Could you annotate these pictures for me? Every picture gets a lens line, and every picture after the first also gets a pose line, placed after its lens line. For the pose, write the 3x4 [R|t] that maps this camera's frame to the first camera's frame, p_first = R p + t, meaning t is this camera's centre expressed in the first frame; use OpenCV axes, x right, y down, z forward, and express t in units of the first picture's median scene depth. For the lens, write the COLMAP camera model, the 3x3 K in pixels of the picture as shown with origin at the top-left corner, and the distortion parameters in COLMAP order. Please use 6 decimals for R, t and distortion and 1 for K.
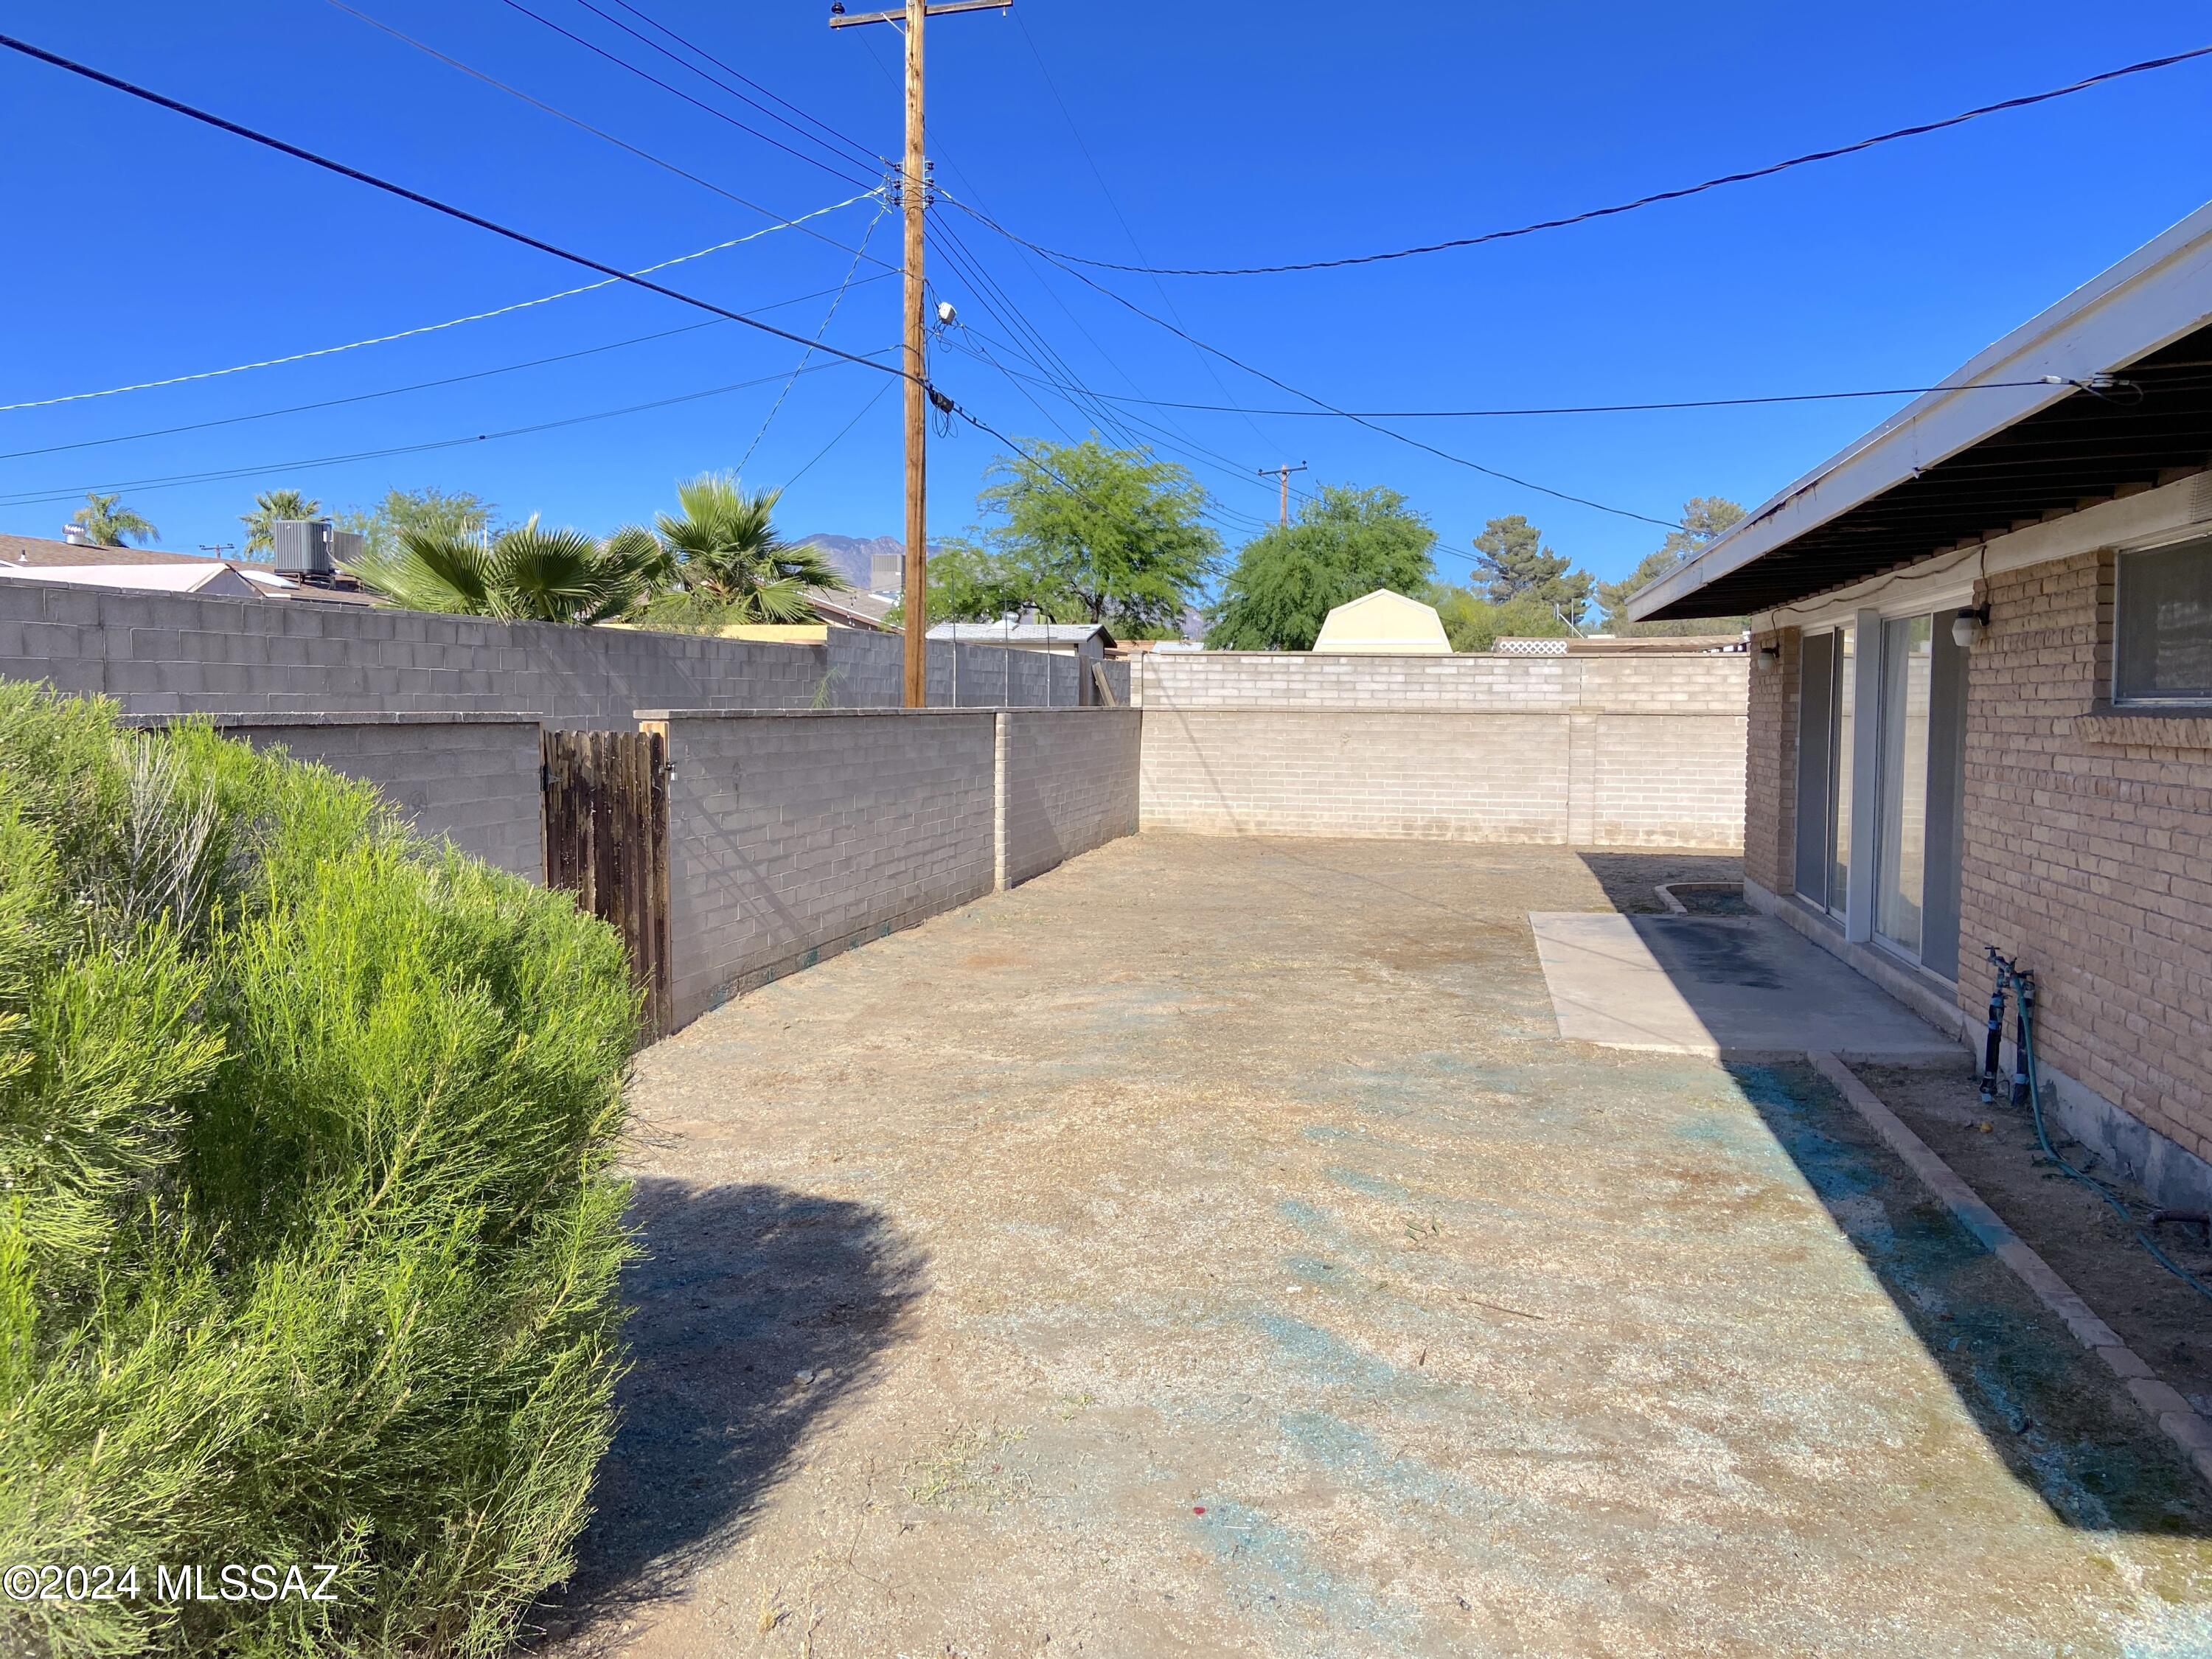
lens RADIAL K [[1665.1, 0, 1107.7], [0, 1665.1, 826.6], [0, 0, 1]] dist [0.089934, -0.109235]
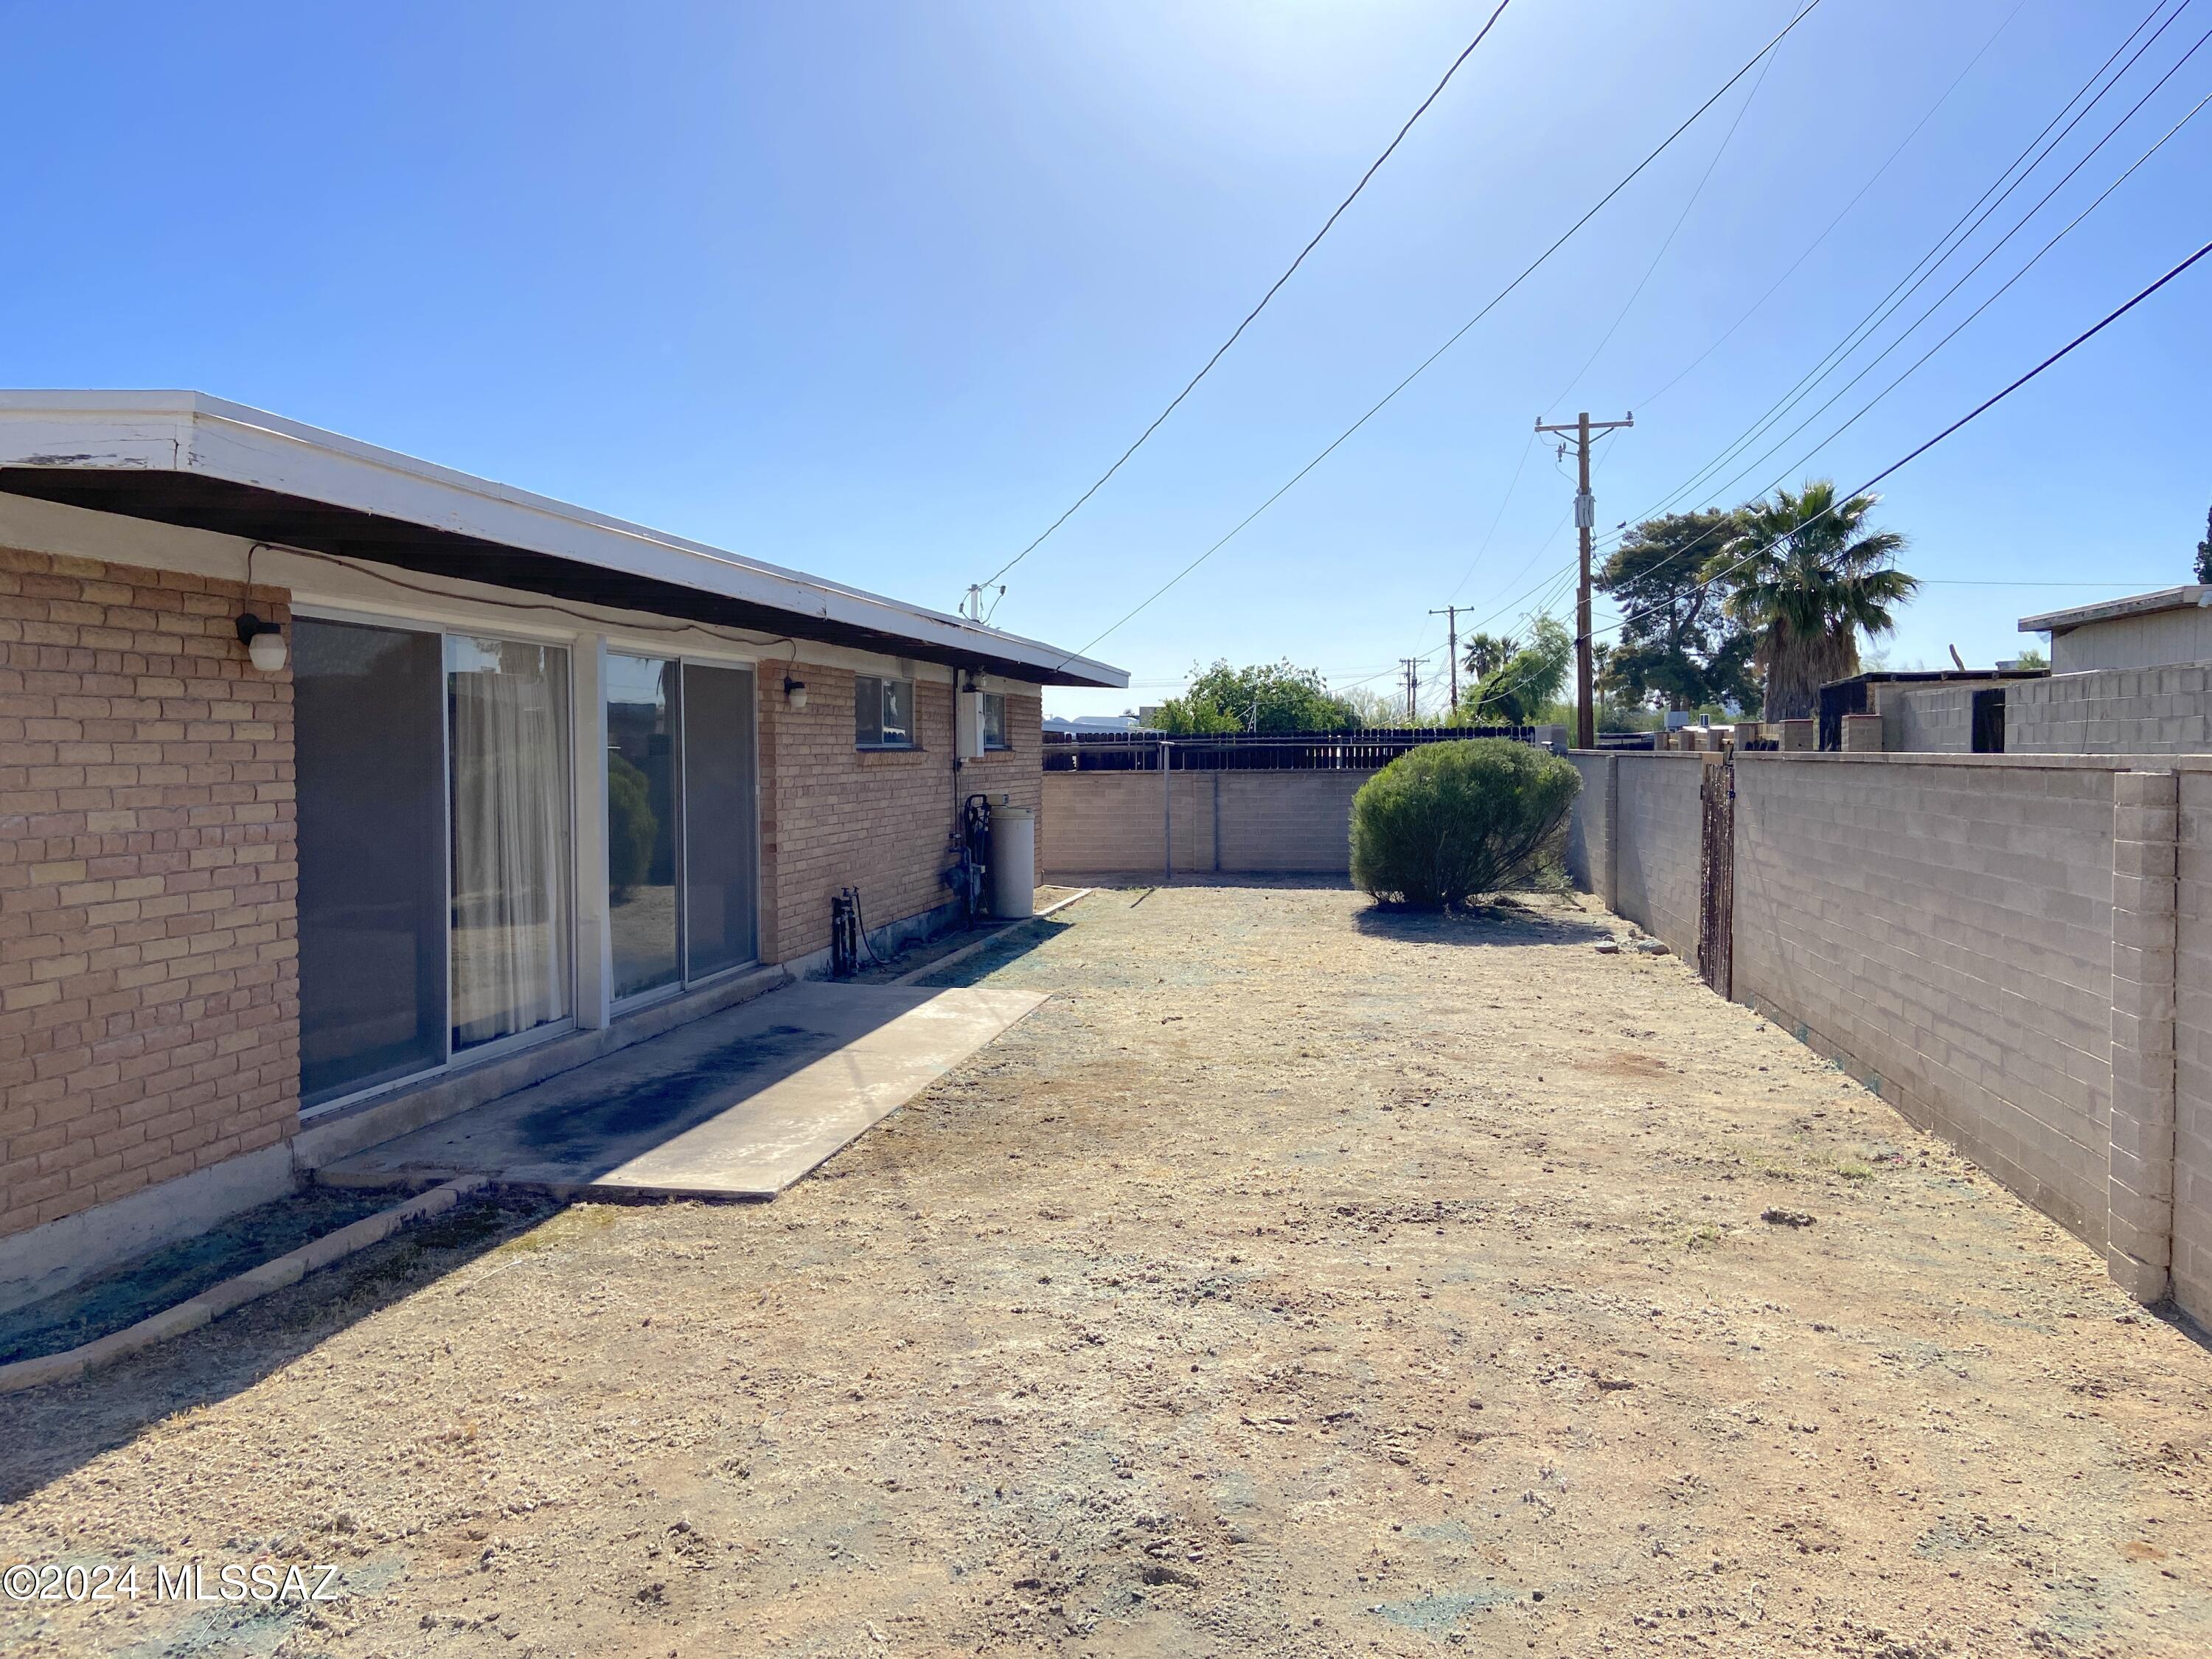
lens RADIAL K [[1665.1, 0, 1106.2], [0, 1665.1, 826.5], [0, 0, 1]] dist [0.089934, -0.109235]
pose [[-0.999021, -0.000175, -0.044243, 0.307581], [-0.005512, 0.992695, 0.120528, -0.182158], [0.043898, 0.120654, -0.991724, 2.490182]]
